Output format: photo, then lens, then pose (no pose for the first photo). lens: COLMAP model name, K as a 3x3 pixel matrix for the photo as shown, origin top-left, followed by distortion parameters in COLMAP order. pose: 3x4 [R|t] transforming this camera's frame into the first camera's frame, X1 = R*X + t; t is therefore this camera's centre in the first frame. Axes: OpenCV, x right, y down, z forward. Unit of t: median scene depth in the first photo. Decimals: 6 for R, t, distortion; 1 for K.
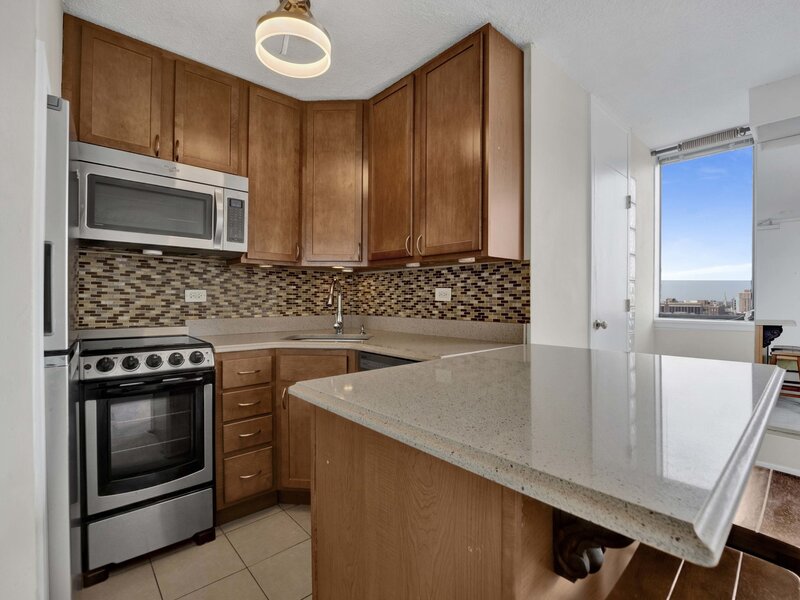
lens RADIAL K [[373.6, 0, 401.0], [0, 373.6, 299.2], [0, 0, 1]] dist [-0.011130, -0.001696]
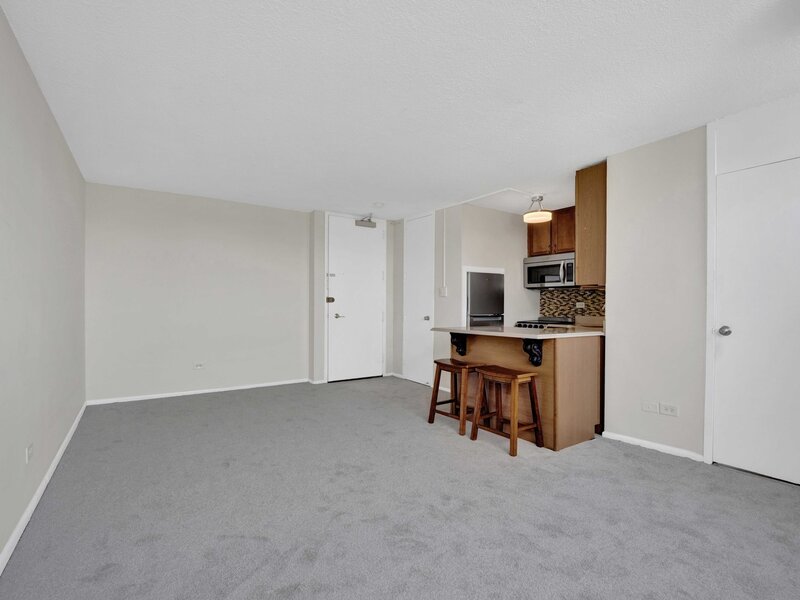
lens RADIAL K [[373.6, 0, 396.7], [0, 373.6, 307.2], [0, 0, 1]] dist [-0.011130, -0.001696]
pose [[-0.134893, 0.000392, -0.990860, 1.787340], [-0.006031, 0.999981, 0.001217, 0.007228], [0.990842, 0.006140, -0.134888, 0.222477]]
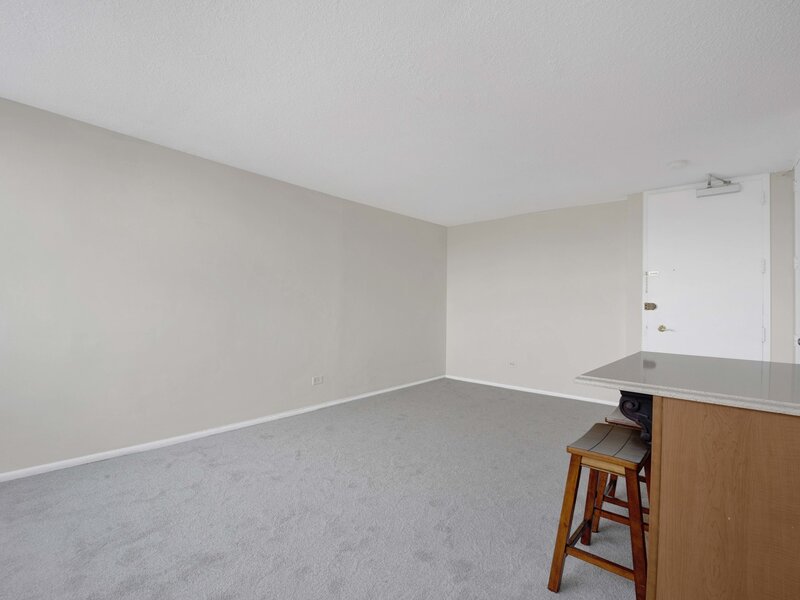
lens RADIAL K [[373.6, 0, 400.4], [0, 373.6, 298.3], [0, 0, 1]] dist [-0.011130, -0.001696]
pose [[-0.988434, -0.021153, -0.150170, 0.954722], [-0.018827, 0.999680, -0.016888, -0.020599], [0.150479, -0.013865, -0.988516, 1.064473]]
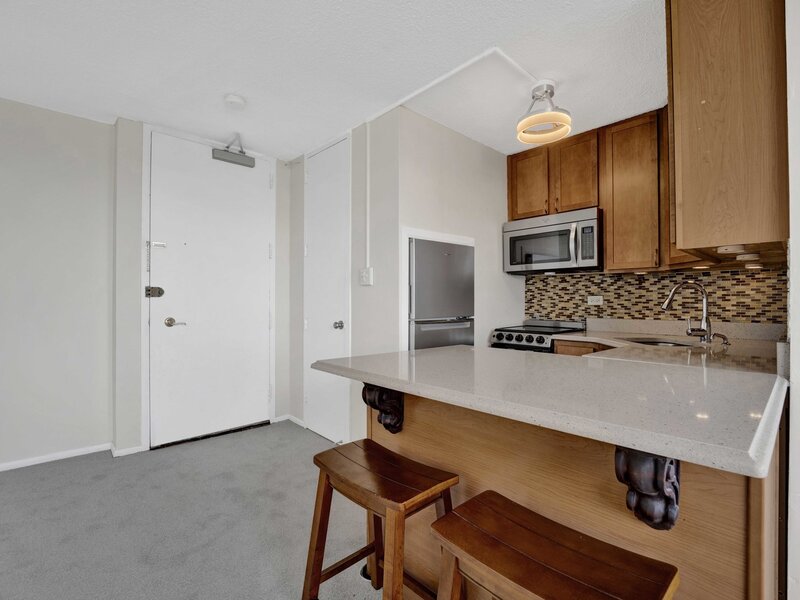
lens RADIAL K [[373.6, 0, 405.6], [0, 373.6, 299.4], [0, 0, 1]] dist [-0.011130, -0.001696]
pose [[0.027112, -0.010123, -0.999581, 0.762287], [-0.001935, 0.999946, -0.010179, 0.001895], [0.999631, 0.002210, 0.027090, 0.289946]]
